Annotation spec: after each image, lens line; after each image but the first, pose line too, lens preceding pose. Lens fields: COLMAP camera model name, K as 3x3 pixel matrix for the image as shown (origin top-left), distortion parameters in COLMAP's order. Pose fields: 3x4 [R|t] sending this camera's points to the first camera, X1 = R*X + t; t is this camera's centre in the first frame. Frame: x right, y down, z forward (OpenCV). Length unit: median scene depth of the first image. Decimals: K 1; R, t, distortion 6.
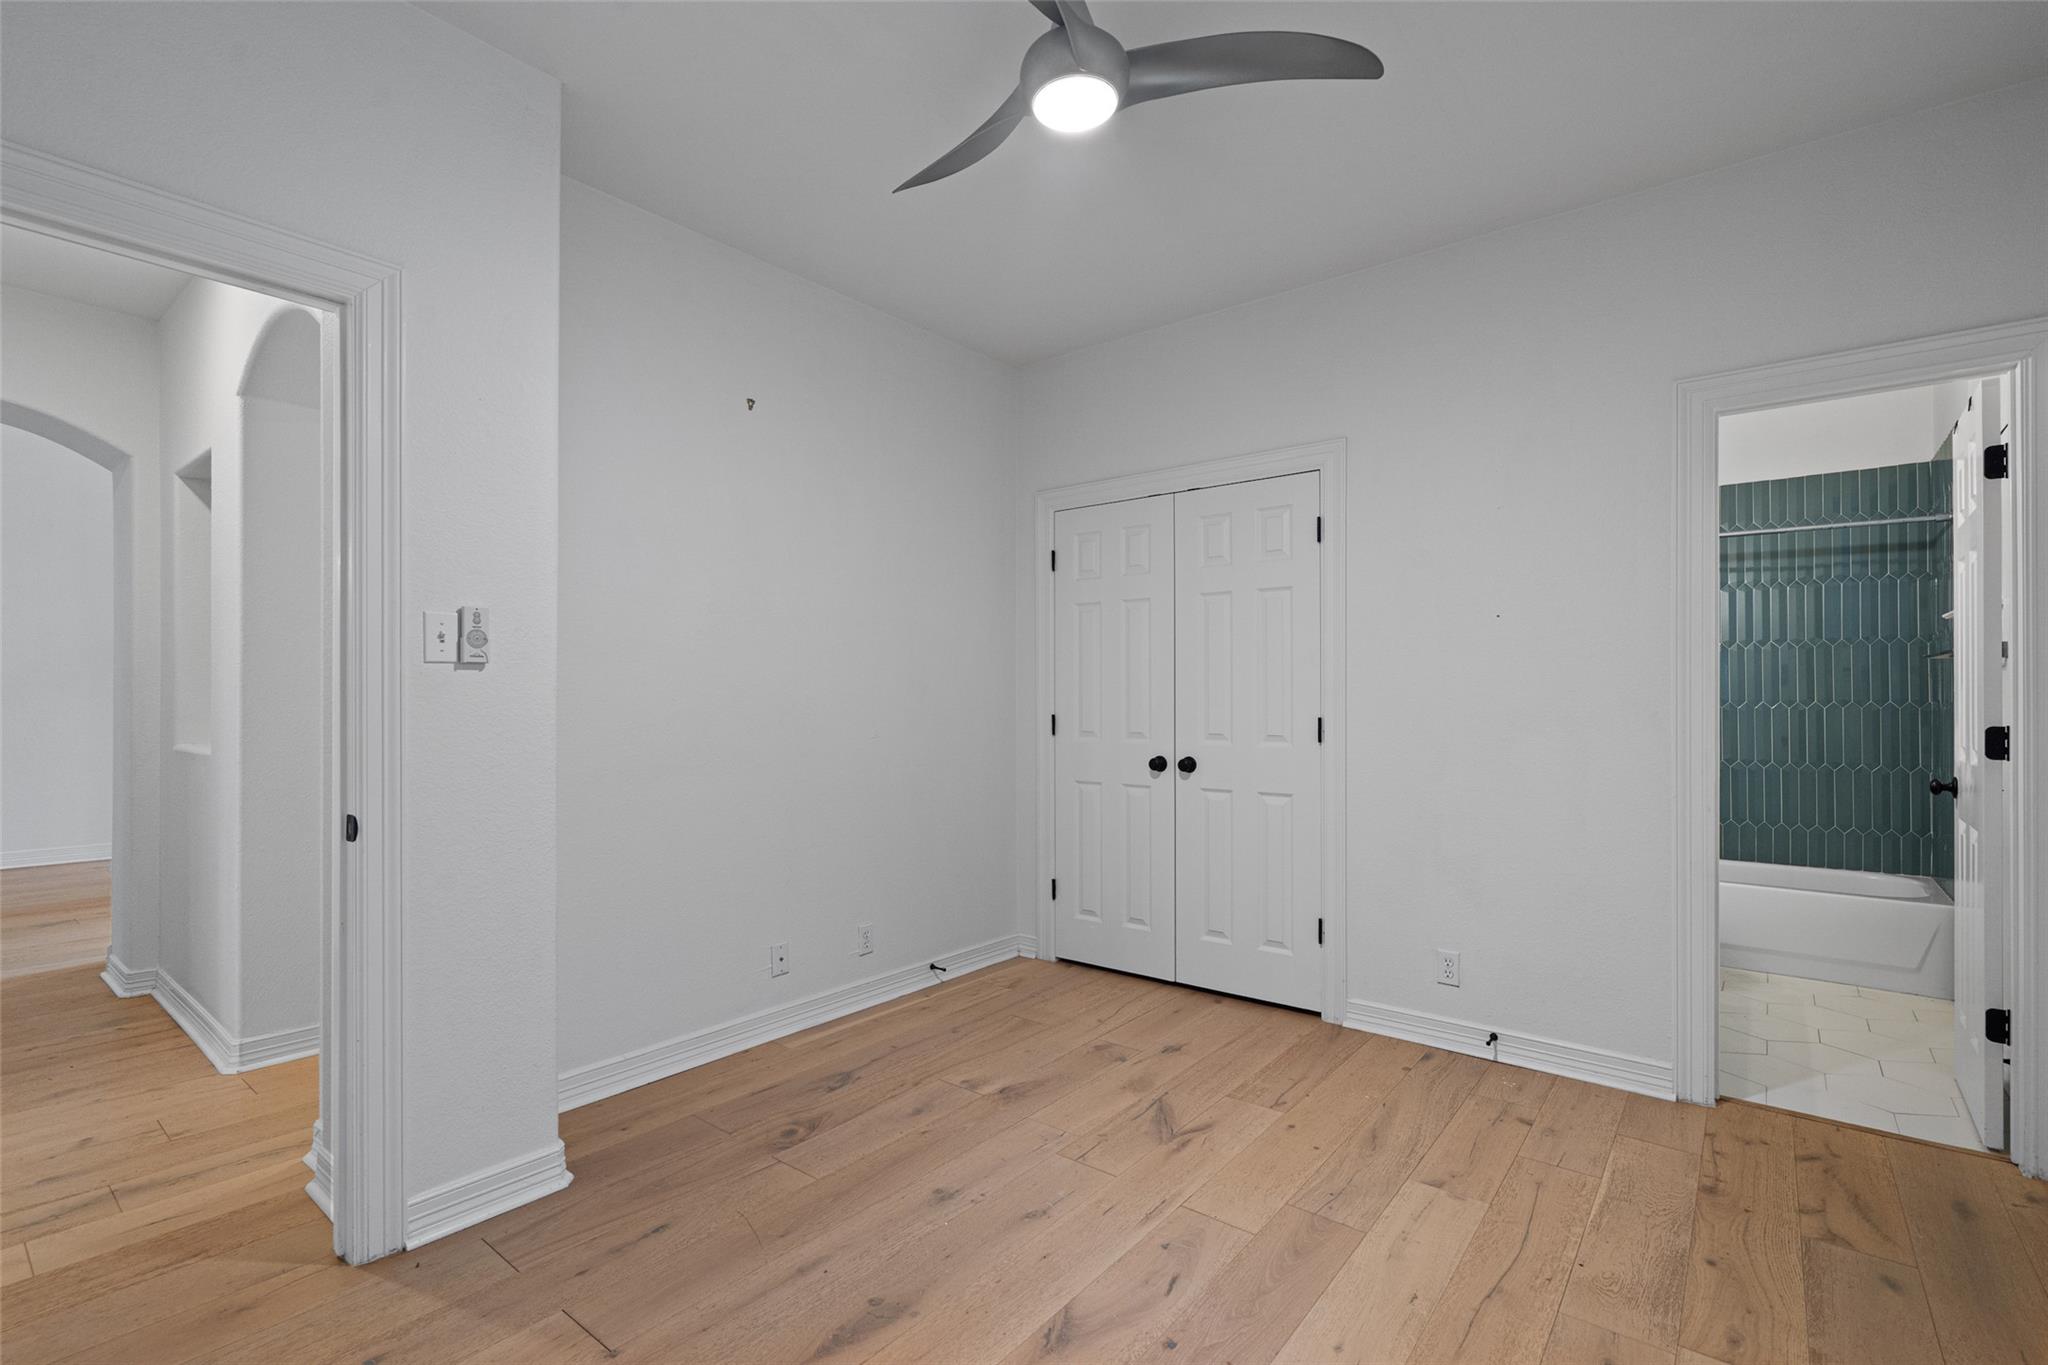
lens RADIAL K [[935.5, 0, 1025.7], [0, 935.5, 693.0], [0, 0, 1]] dist [-0.004151, 0.000552]
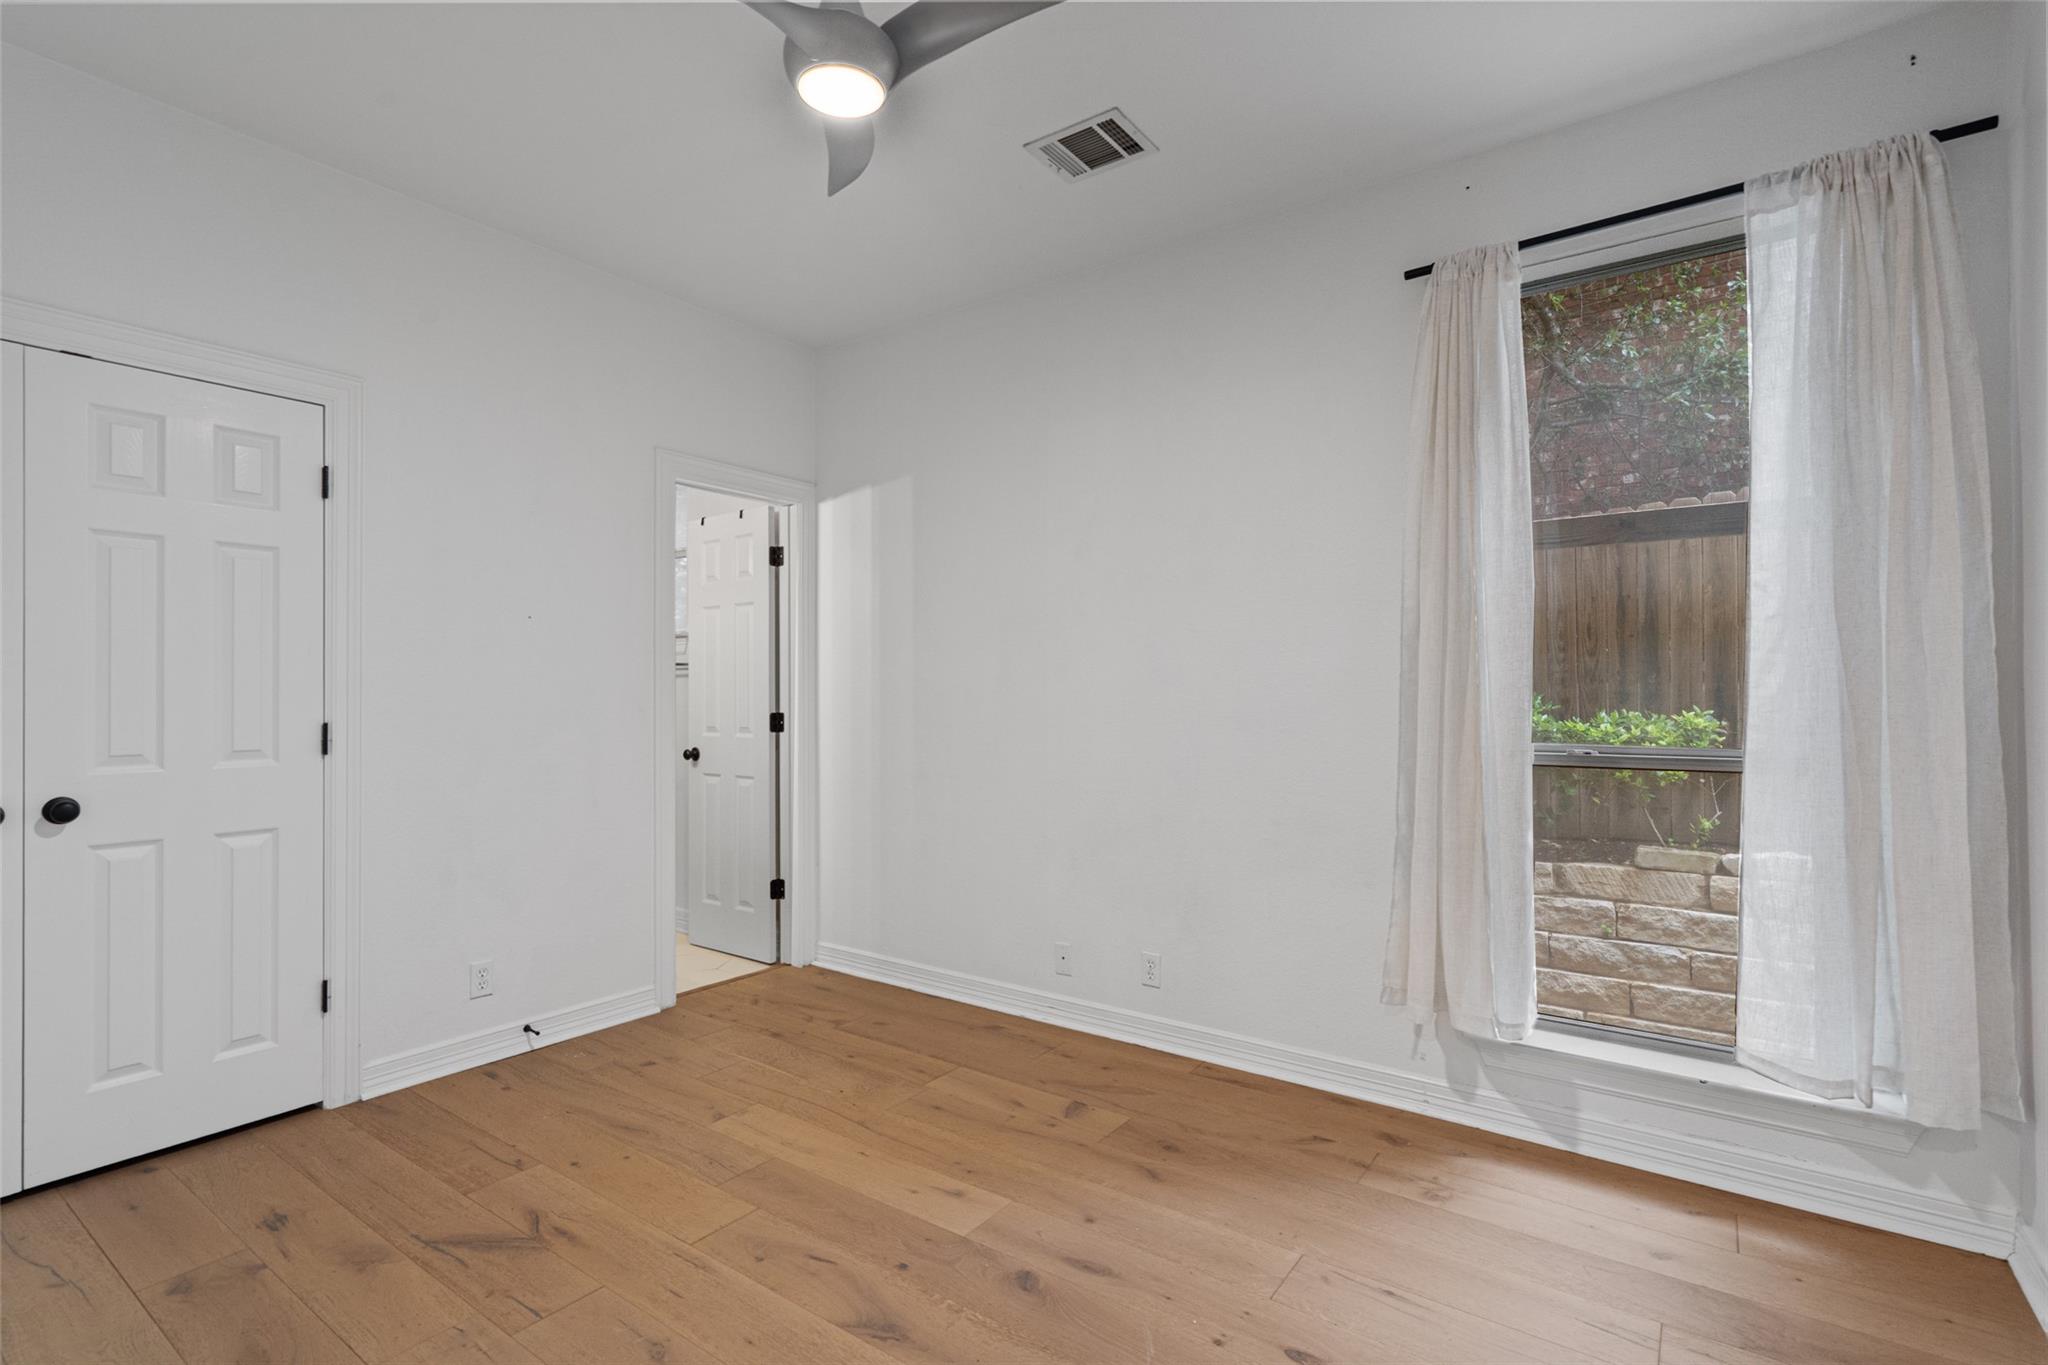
lens RADIAL K [[935.5, 0, 1025.7], [0, 935.5, 693.0], [0, 0, 1]] dist [-0.004151, 0.000552]
pose [[-0.041515, 0.003326, 0.999132, -0.564779], [0.003646, 0.999988, -0.003177, 0.007824], [-0.999131, 0.003511, -0.041526, 0.521007]]
